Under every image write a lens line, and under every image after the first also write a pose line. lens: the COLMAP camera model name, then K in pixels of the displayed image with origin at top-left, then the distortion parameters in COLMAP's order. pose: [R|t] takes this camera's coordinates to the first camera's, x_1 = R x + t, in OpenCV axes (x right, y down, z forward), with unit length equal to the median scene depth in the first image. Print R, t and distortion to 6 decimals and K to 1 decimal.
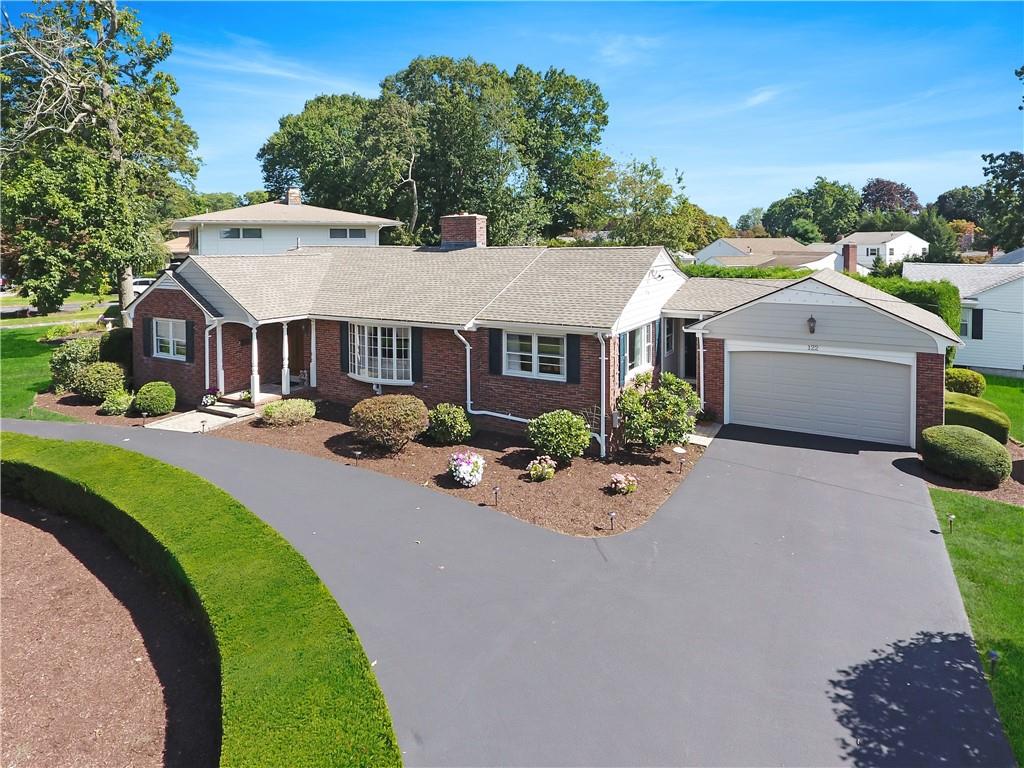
lens RADIAL K [[600.4, 0, 532.4], [0, 600.4, 277.3], [0, 0, 1]] dist [-0.007776, 0.002379]
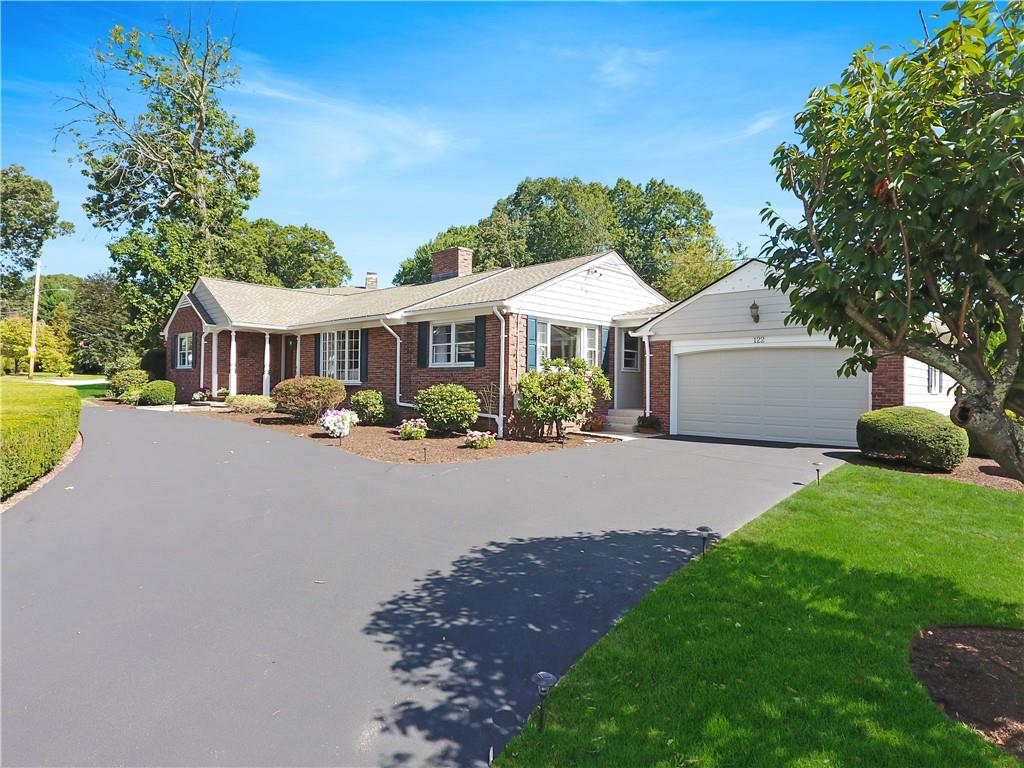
lens RADIAL K [[578.3, 0, 519.5], [0, 578.3, 377.3], [0, 0, 1]] dist [-0.008928, 0.002018]
pose [[0.968554, 0.011796, -0.248525, 0.314013], [-0.025393, 0.998346, -0.051577, 0.207940], [0.247505, 0.056266, 0.967251, 0.092484]]
